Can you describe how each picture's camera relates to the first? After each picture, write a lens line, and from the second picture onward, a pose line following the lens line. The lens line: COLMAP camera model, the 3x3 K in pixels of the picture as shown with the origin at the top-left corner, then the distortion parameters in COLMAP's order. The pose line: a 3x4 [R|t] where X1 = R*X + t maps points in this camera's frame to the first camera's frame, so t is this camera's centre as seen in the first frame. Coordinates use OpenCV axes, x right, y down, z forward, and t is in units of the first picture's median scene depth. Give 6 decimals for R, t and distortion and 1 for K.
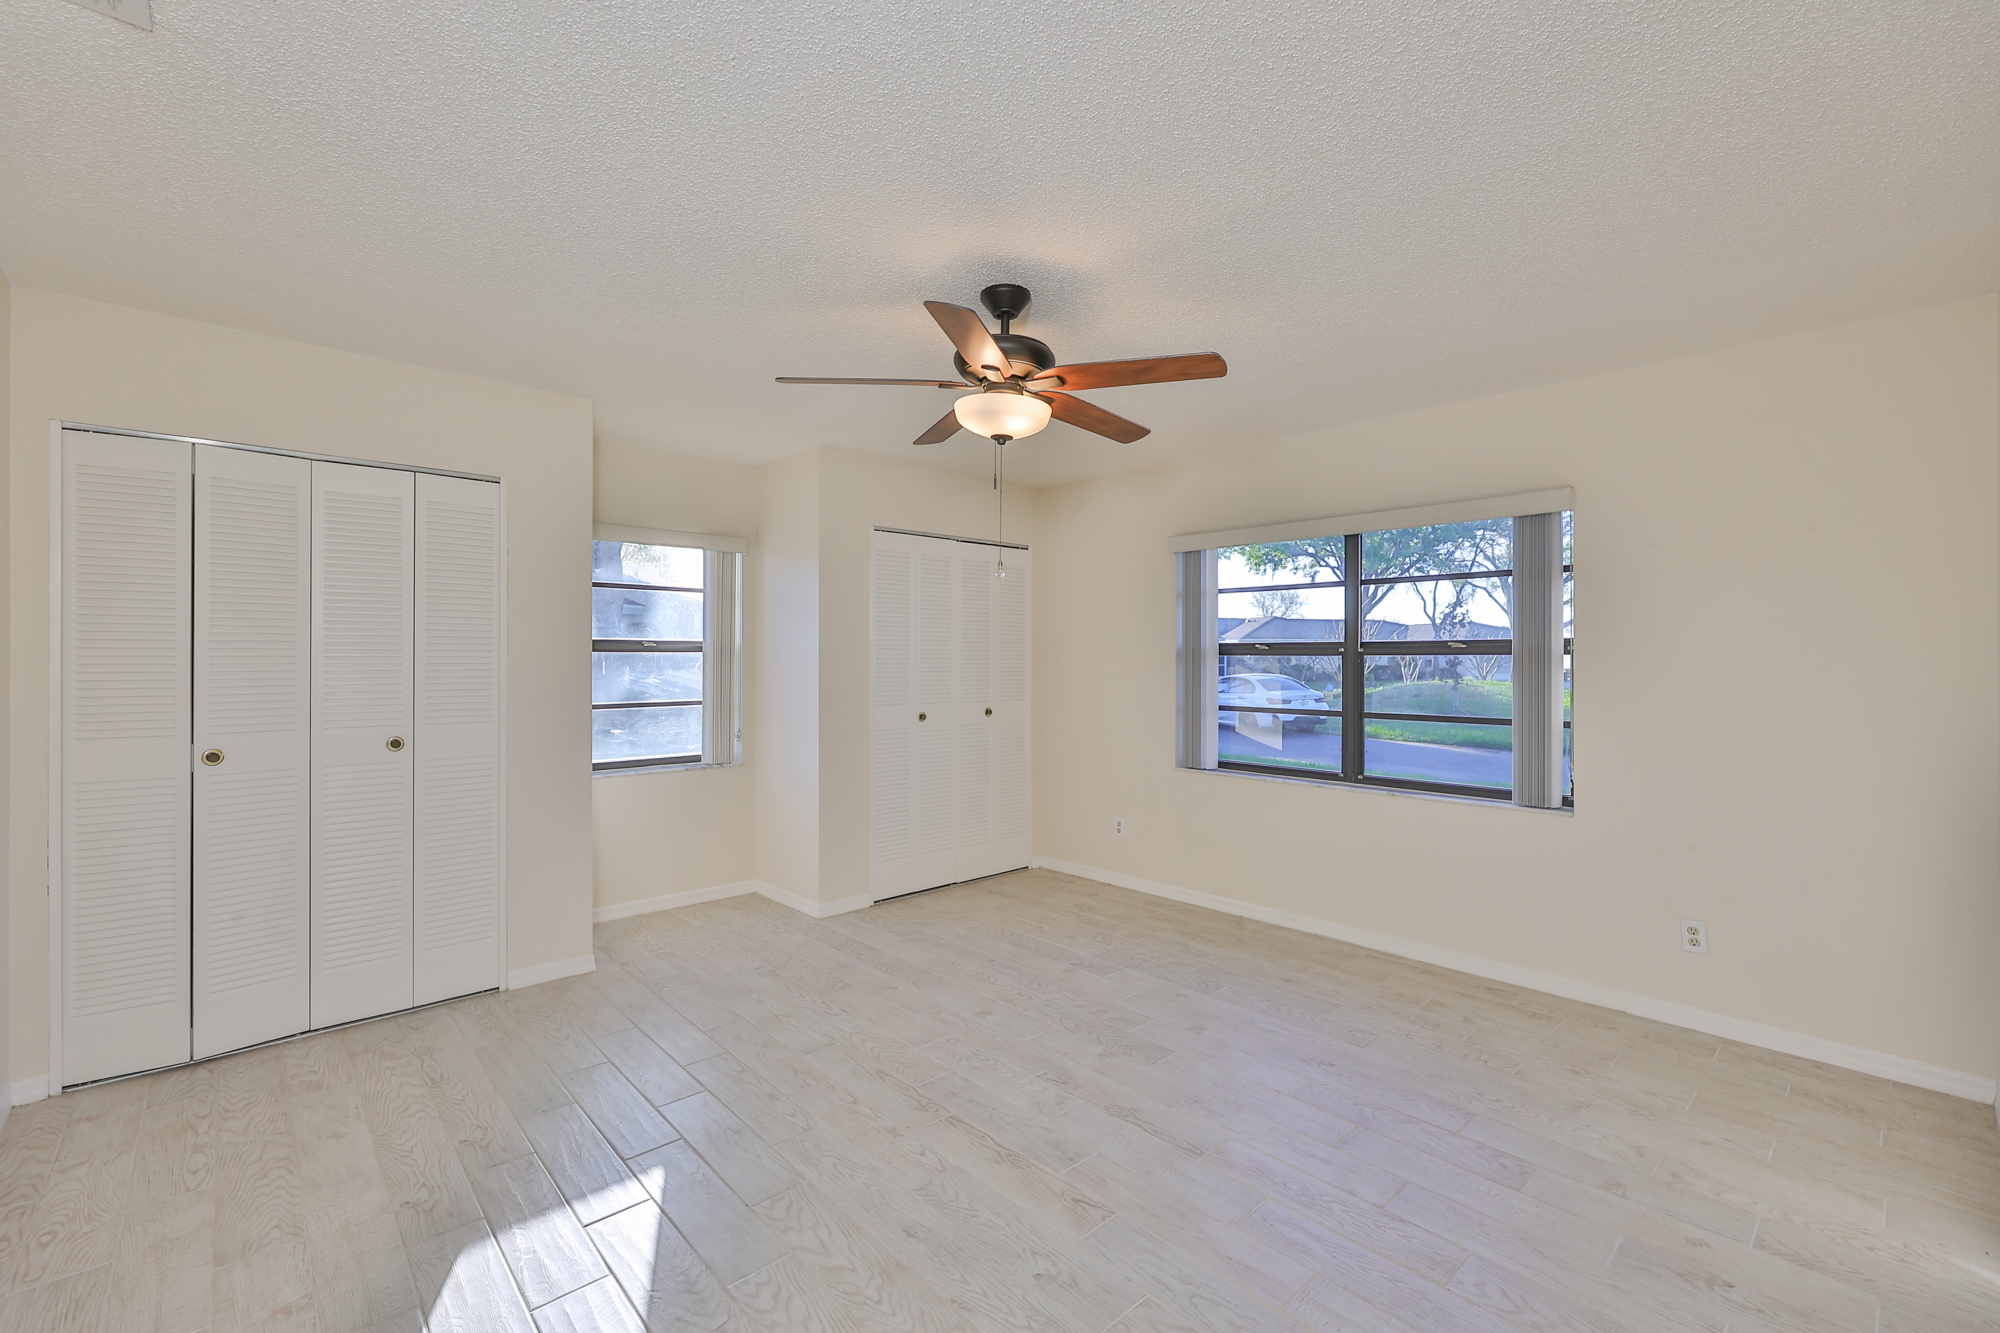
lens RADIAL K [[844.4, 0, 1002.0], [0, 844.4, 673.5], [0, 0, 1]] dist [0.000565, -0.001022]
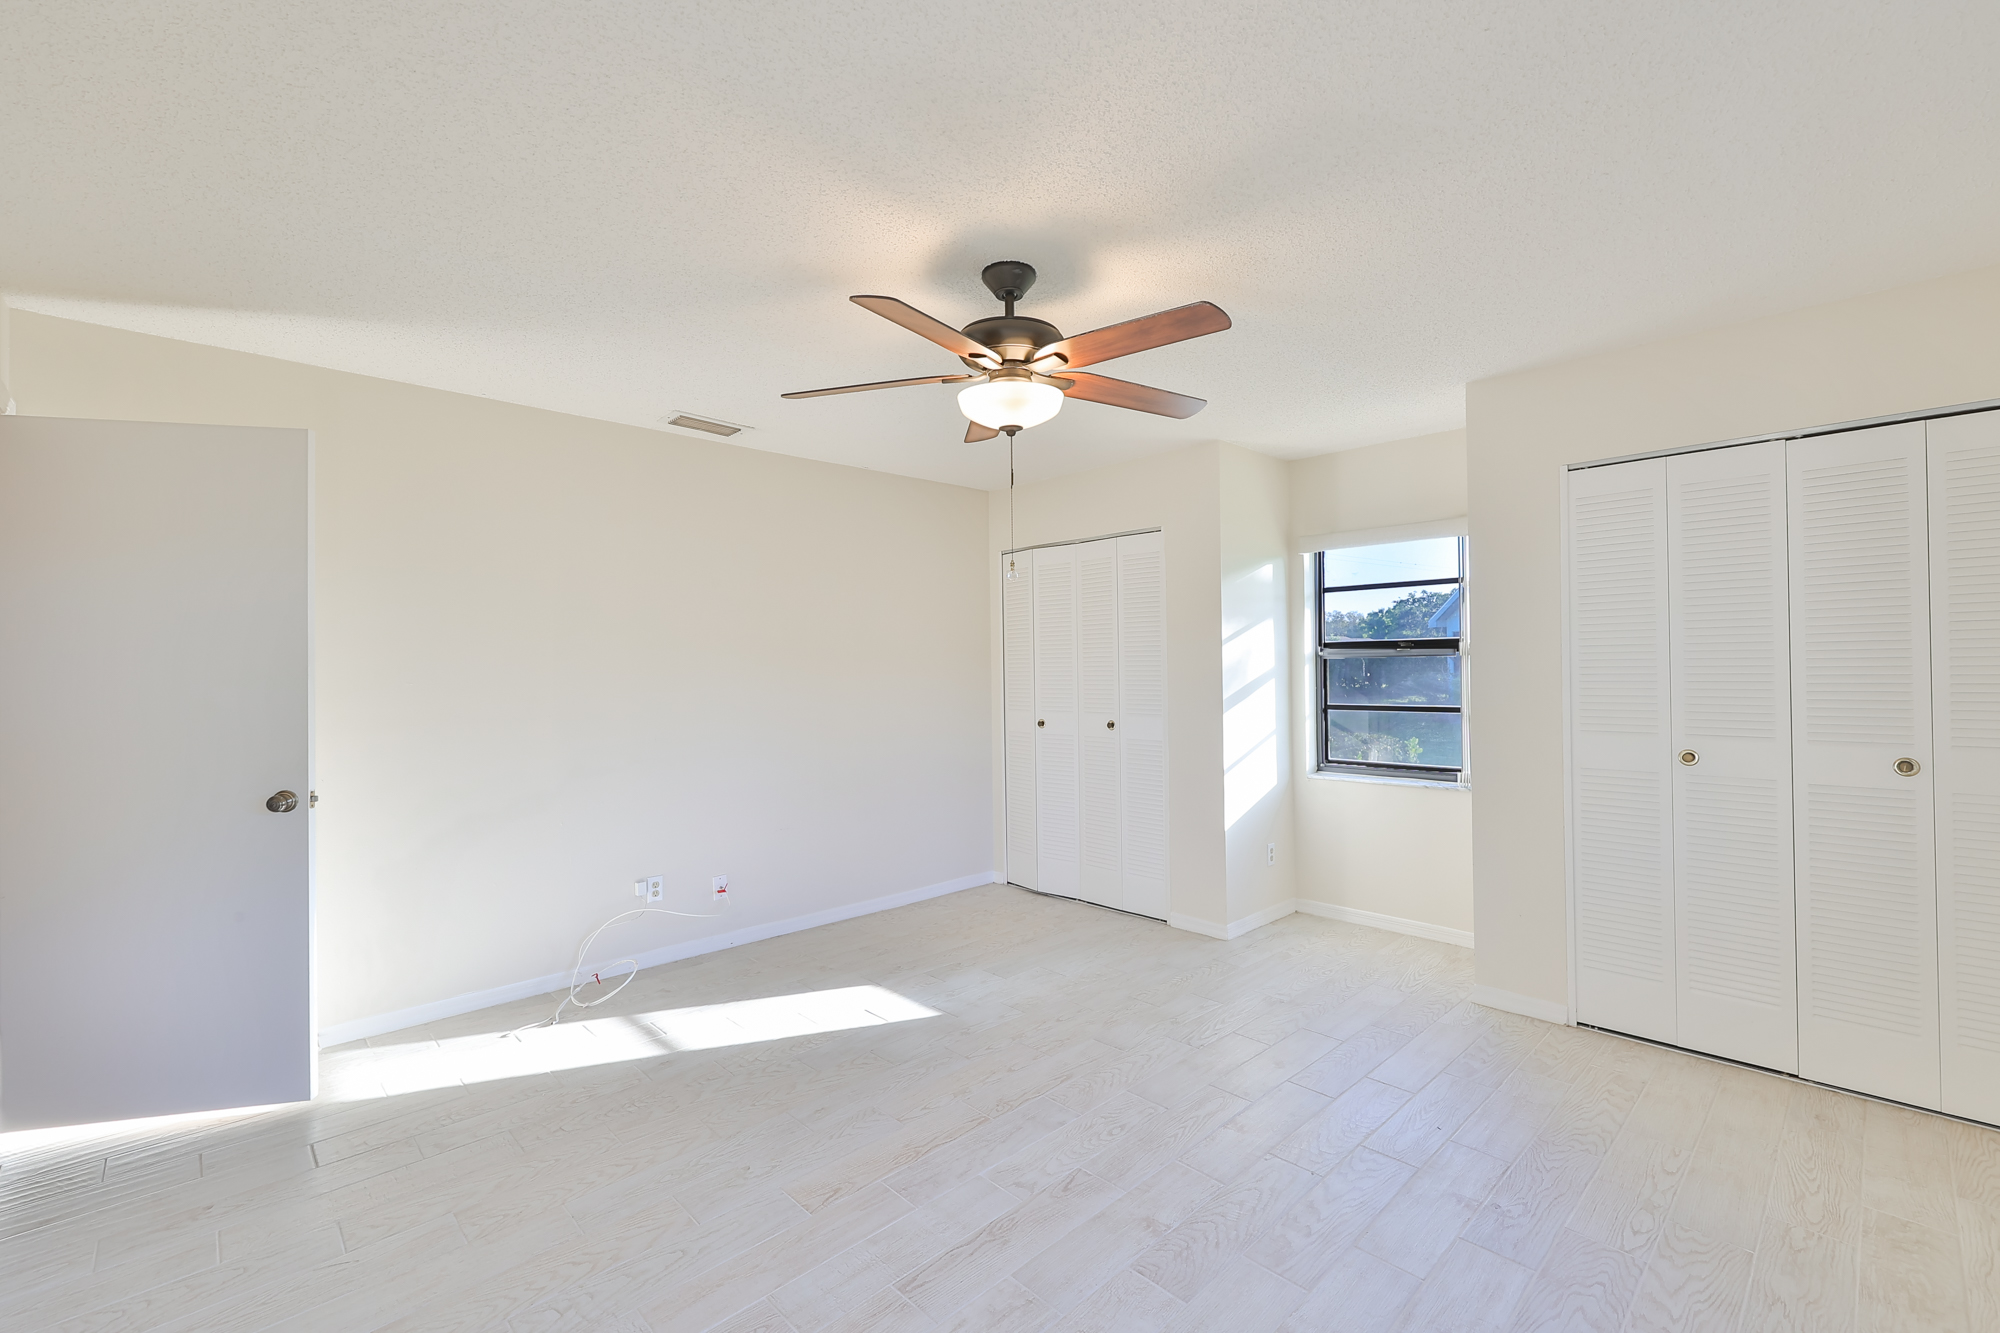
lens RADIAL K [[844.4, 0, 996.9], [0, 844.4, 665.7], [0, 0, 1]] dist [0.000565, -0.001022]
pose [[0.023917, -0.005316, -0.999700, 0.874959], [-0.007682, 0.999955, -0.005501, -0.009953], [0.999684, 0.007811, 0.023875, 0.904143]]
